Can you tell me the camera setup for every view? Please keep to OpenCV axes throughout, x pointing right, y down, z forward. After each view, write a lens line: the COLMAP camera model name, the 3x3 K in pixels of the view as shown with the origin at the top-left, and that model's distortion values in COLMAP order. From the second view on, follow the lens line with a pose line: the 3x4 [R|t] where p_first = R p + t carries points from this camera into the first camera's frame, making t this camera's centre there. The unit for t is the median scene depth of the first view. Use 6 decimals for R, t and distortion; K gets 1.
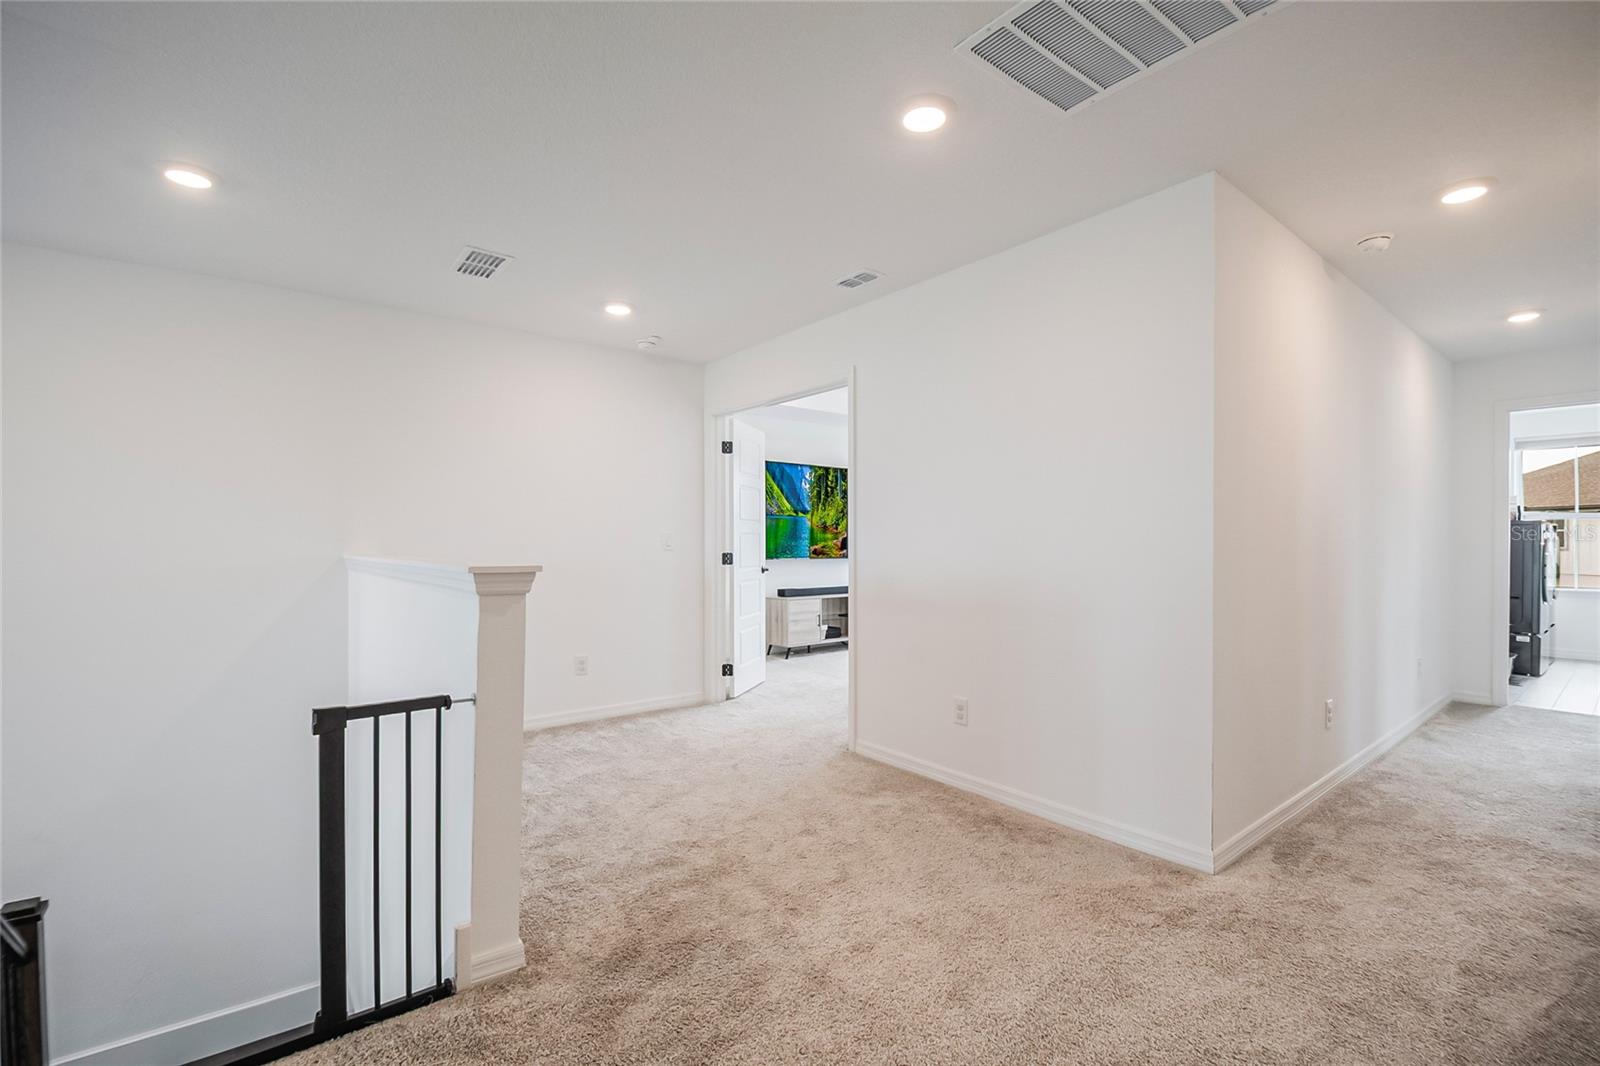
lens RADIAL K [[714.4, 0, 784.7], [0, 714.4, 553.1], [0, 0, 1]] dist [-0.007789, -0.008945]
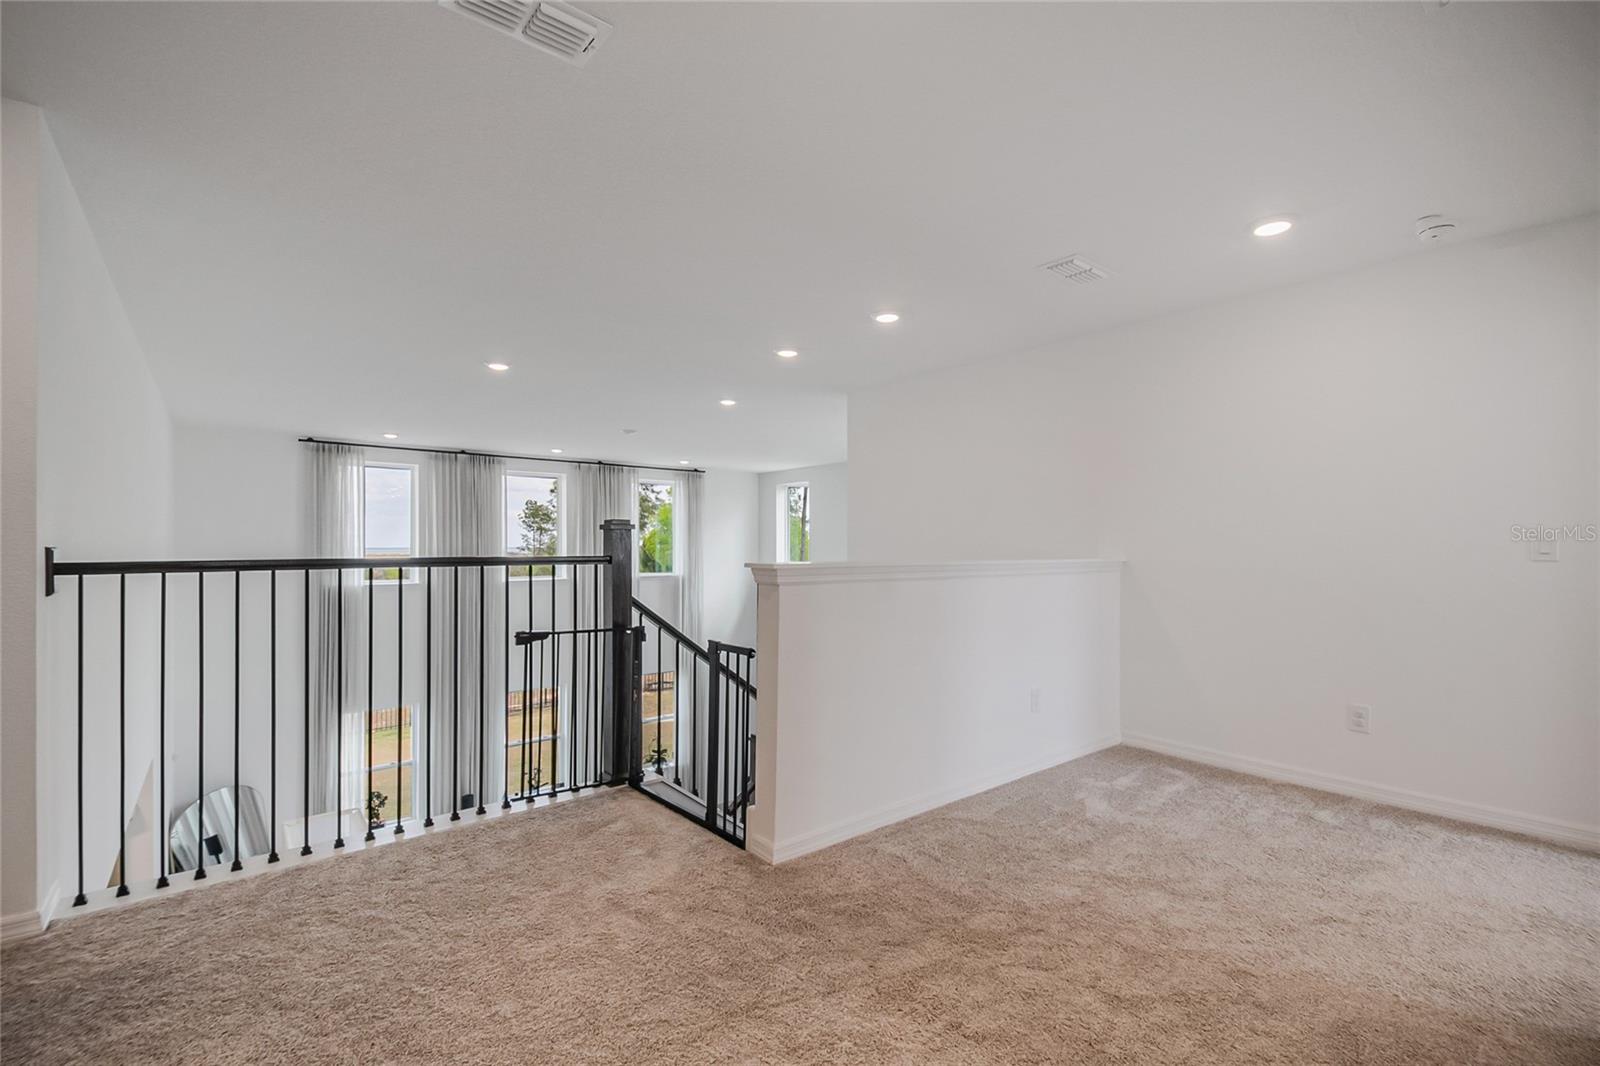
lens RADIAL K [[714.4, 0, 833.8], [0, 714.4, 553.9], [0, 0, 1]] dist [-0.007789, -0.008945]
pose [[0.007668, -0.002925, -0.999966, 0.564302], [-0.011176, 0.999933, -0.003011, 0.002013], [0.999908, 0.011198, 0.007635, 0.640864]]
